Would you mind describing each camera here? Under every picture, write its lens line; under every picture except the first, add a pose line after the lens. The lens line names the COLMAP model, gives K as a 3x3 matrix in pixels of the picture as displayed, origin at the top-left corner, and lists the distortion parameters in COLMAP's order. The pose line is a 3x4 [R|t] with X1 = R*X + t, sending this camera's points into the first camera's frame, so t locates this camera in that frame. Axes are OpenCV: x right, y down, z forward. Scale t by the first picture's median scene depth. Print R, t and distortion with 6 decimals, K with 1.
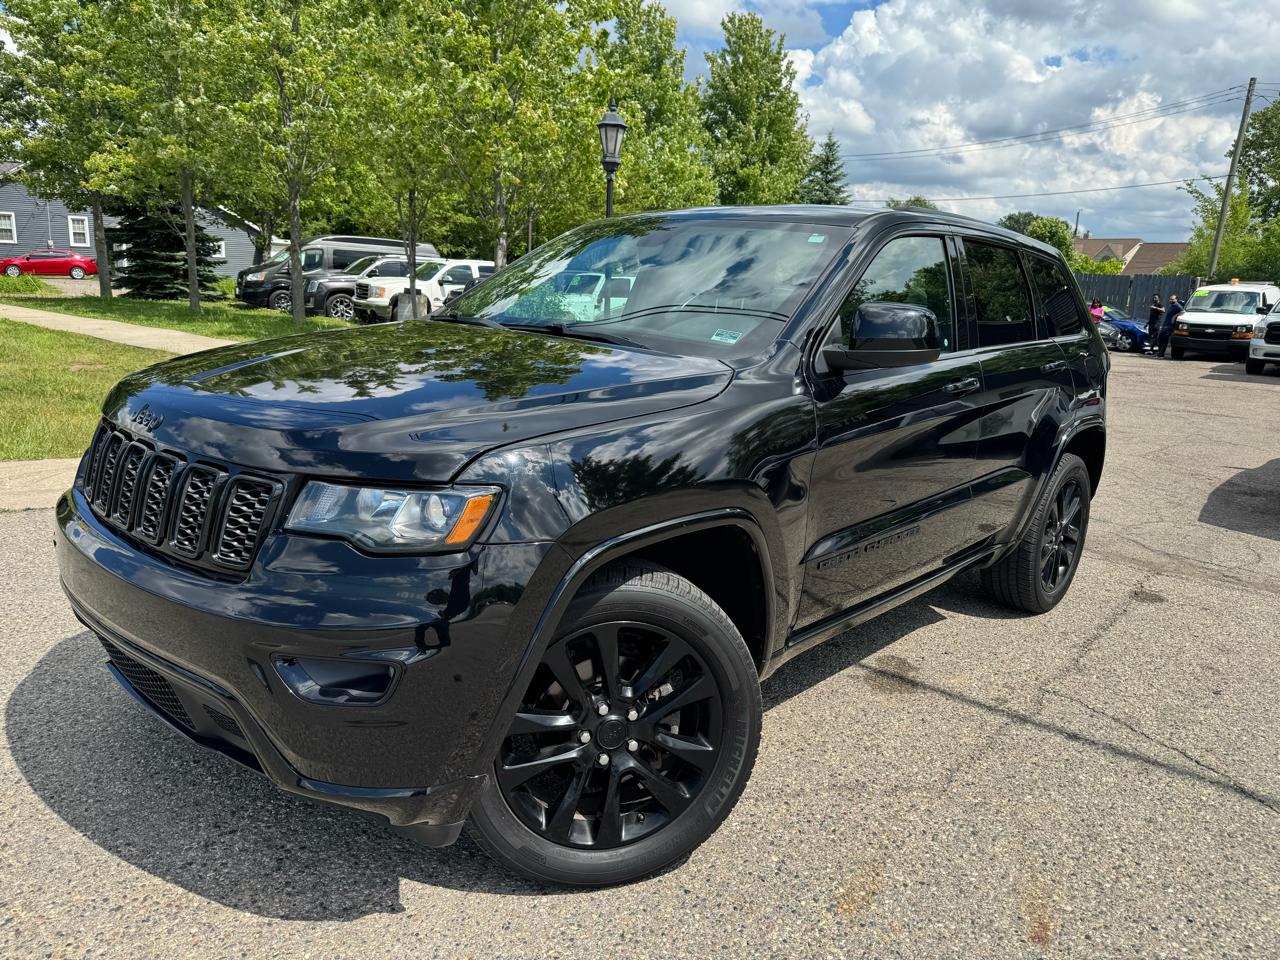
lens RADIAL K [[913.0, 0, 637.1], [0, 913.0, 477.4], [0, 0, 1]] dist [-0.004782, -0.012866]
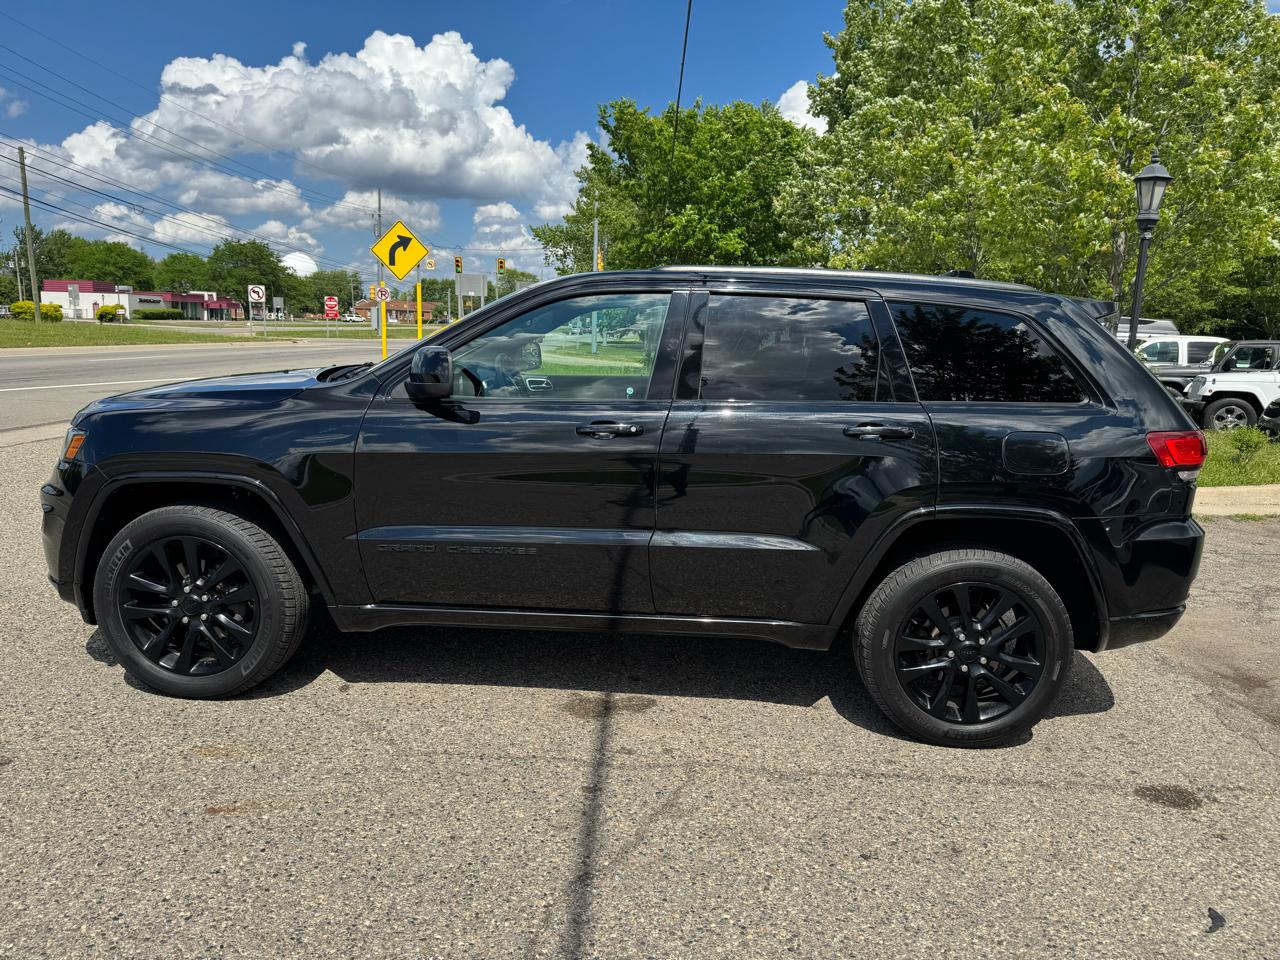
lens RADIAL K [[913.0, 0, 647.3], [0, 913.0, 472.4], [0, 0, 1]] dist [-0.004782, -0.012866]
pose [[0.641313, 0.087255, -0.762302, 1.202152], [-0.158989, 0.987062, -0.020772, -0.036052], [0.750627, 0.134519, 0.646888, 0.362097]]
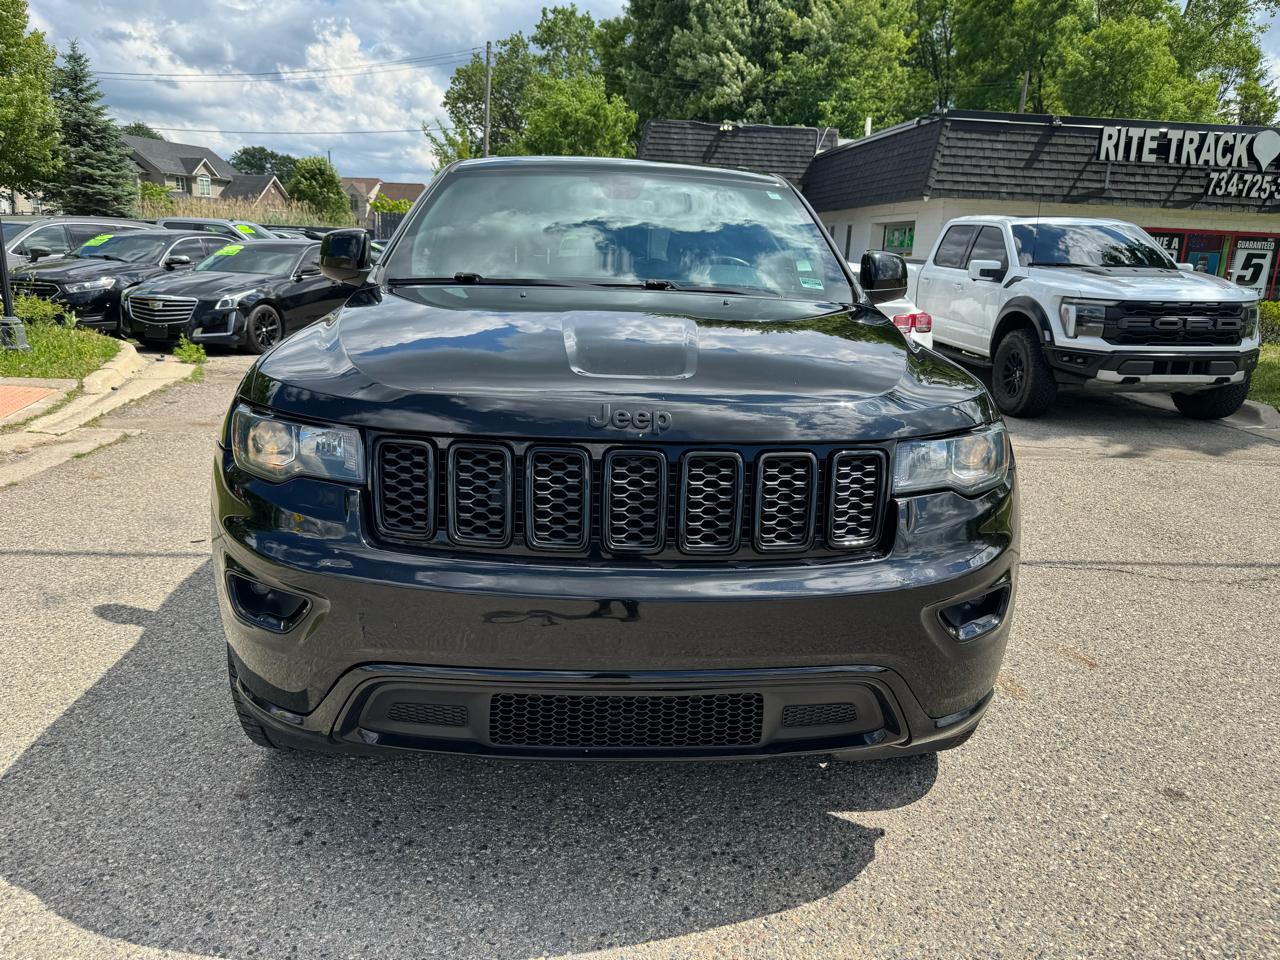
lens RADIAL K [[913.0, 0, 648.8], [0, 913.0, 487.7], [0, 0, 1]] dist [-0.004782, -0.012866]
pose [[0.708769, -0.192466, 0.678678, -0.731754], [0.140705, 0.981301, 0.131343, -0.073941], [-0.691266, 0.002402, 0.722596, 0.262095]]
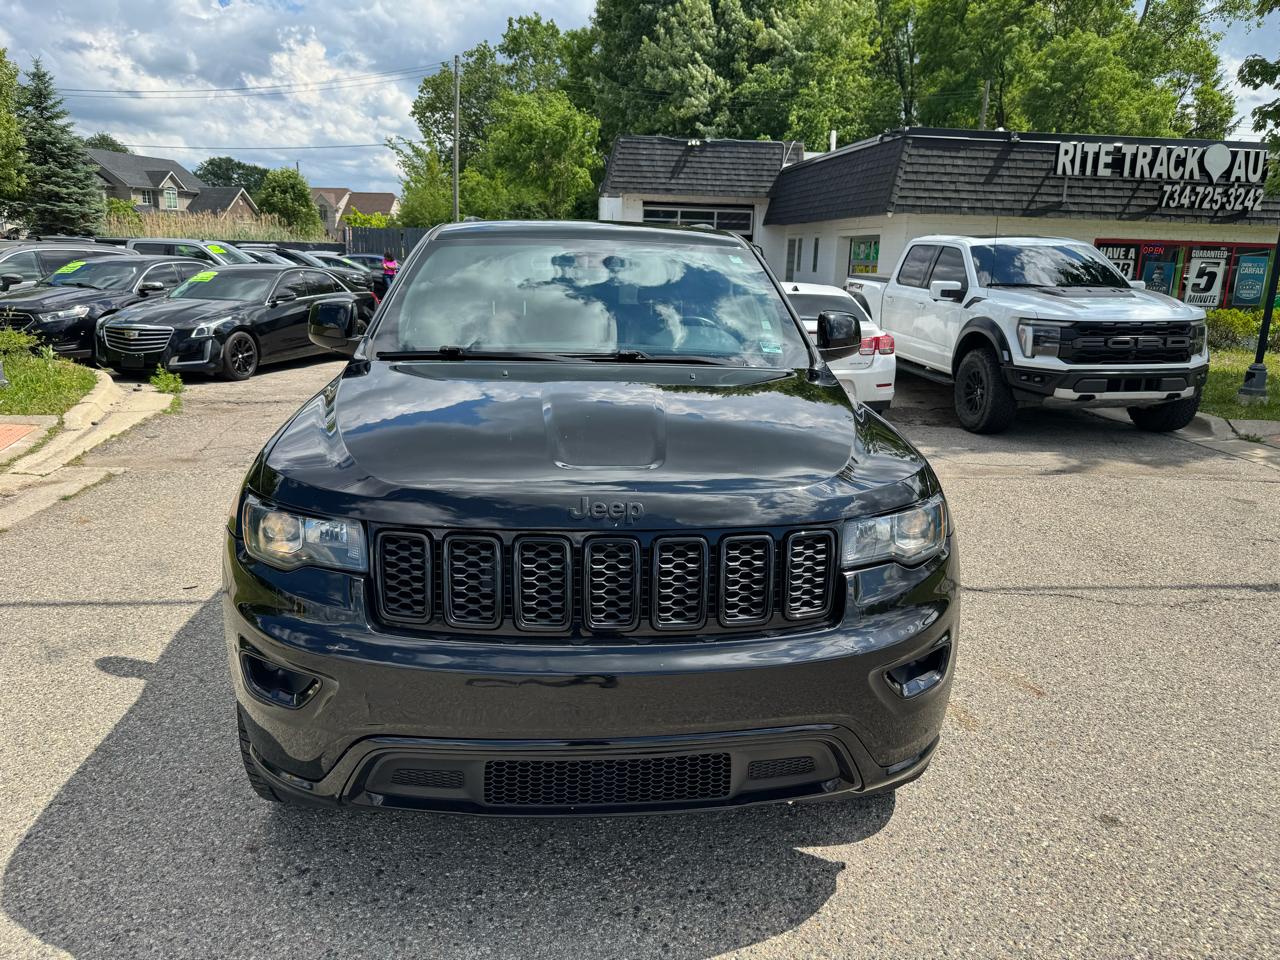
lens RADIAL K [[913.0, 0, 647.3], [0, 913.0, 484.8], [0, 0, 1]] dist [-0.004782, -0.012866]
pose [[0.687679, -0.201362, 0.697532, -0.765831], [0.156938, 0.979282, 0.127976, -0.137454], [-0.708850, 0.021462, 0.705033, 0.211959]]
